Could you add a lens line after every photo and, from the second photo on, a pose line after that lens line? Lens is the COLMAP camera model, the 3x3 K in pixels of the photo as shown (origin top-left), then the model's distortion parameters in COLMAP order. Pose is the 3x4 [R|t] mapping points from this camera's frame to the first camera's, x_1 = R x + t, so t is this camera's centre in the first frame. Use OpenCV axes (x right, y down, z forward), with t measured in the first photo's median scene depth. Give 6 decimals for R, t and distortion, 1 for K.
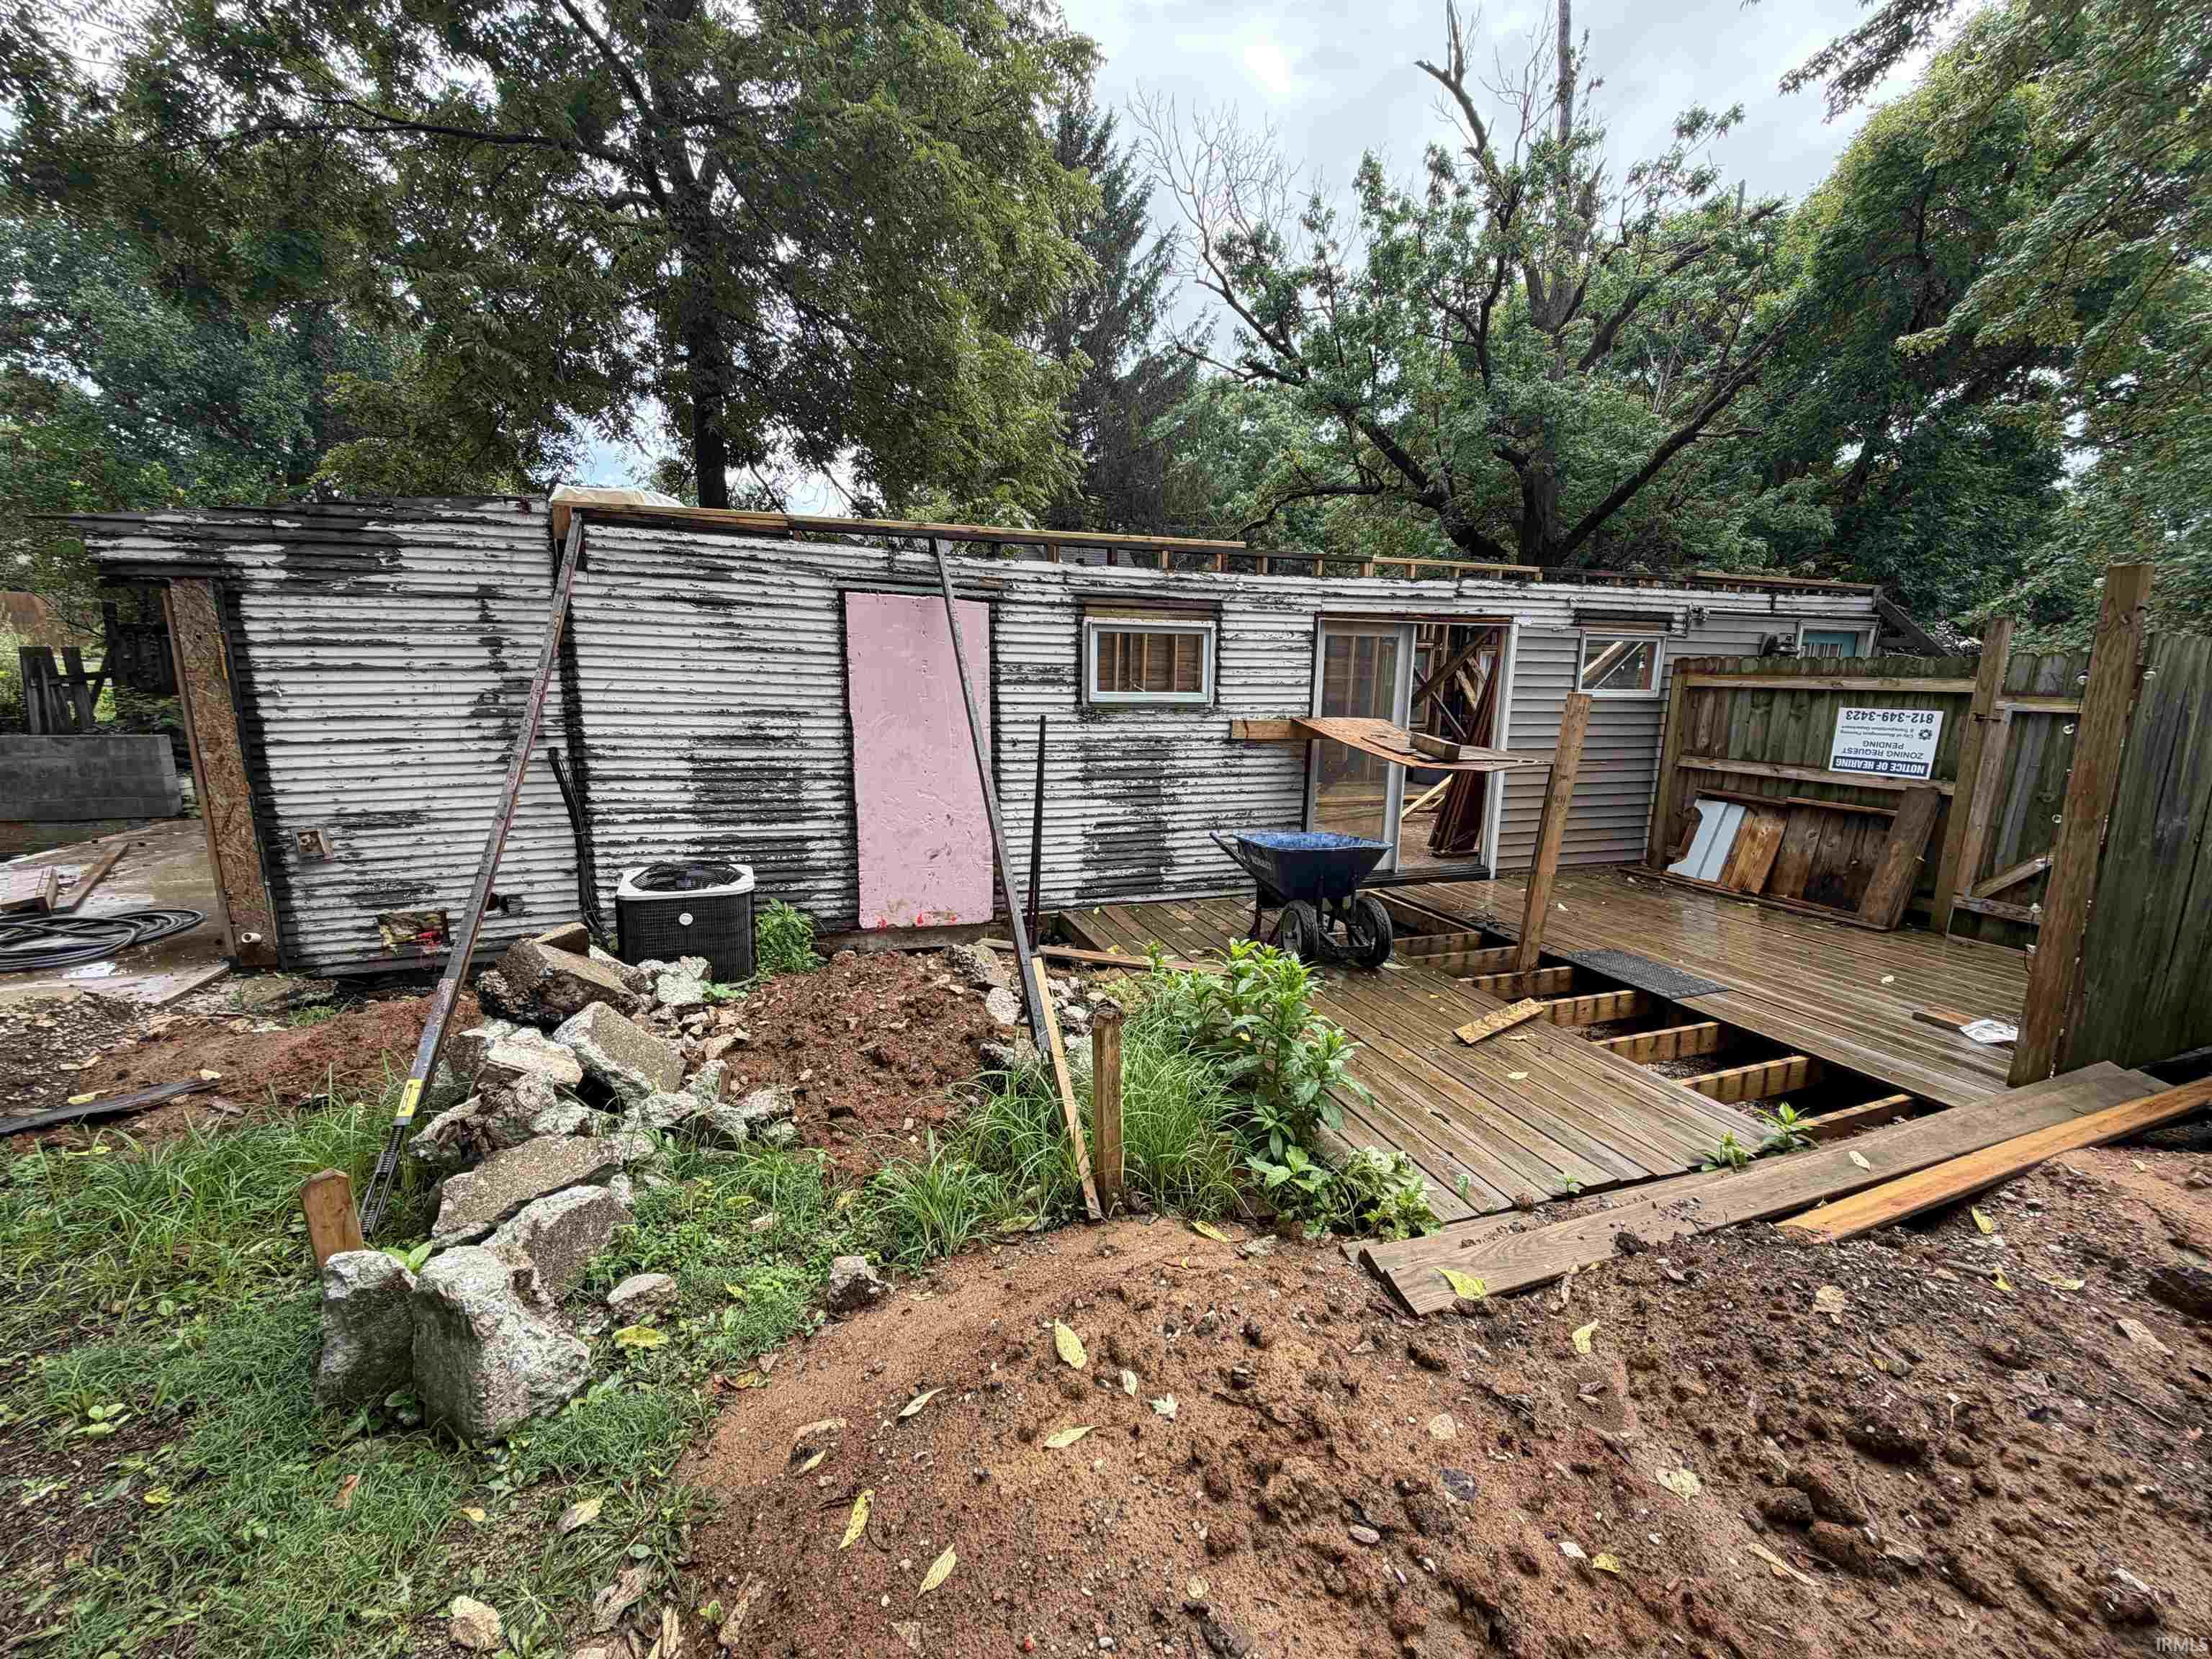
lens RADIAL K [[886.1, 0, 1106.0], [0, 886.1, 829.5], [0, 0, 1]] dist [0.001790, 0.000295]
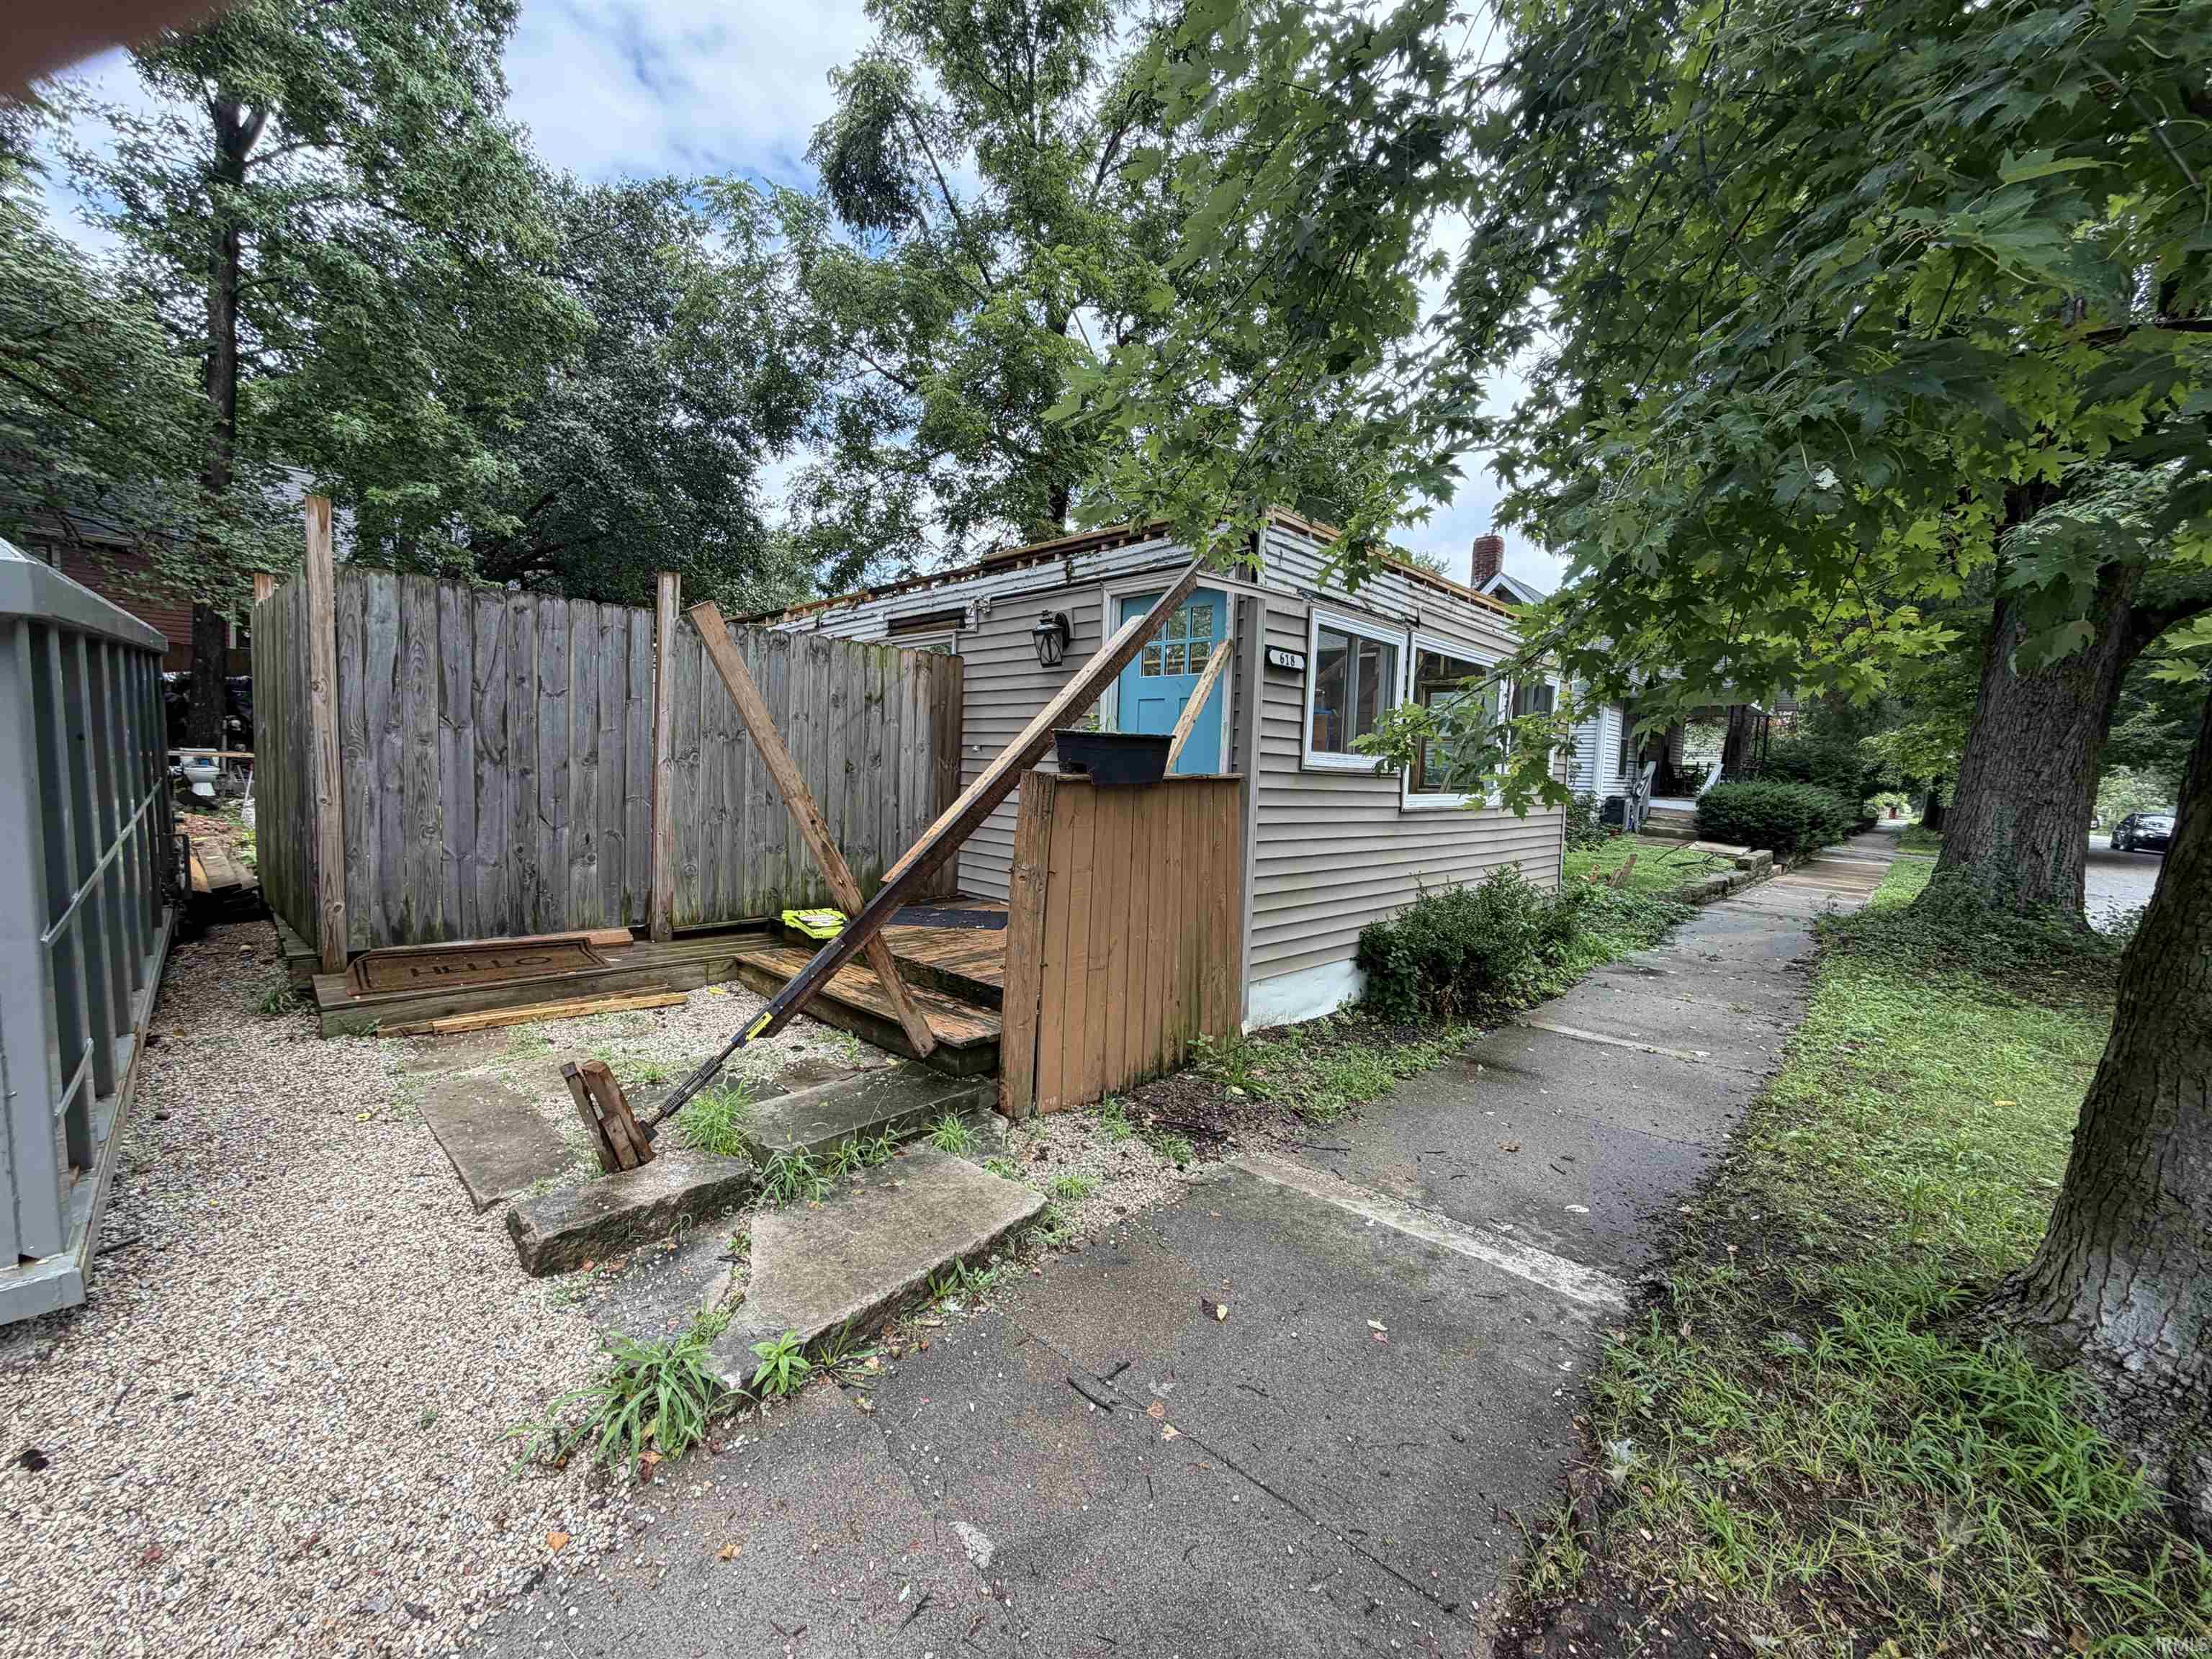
lens RADIAL K [[886.1, 0, 1106.0], [0, 886.1, 829.5], [0, 0, 1]] dist [0.001790, 0.000295]
pose [[0.434416, 0.070697, -0.897934, 1.451373], [-0.175857, 0.984387, -0.007575, -0.042392], [0.883378, 0.161199, 0.440066, 0.741651]]
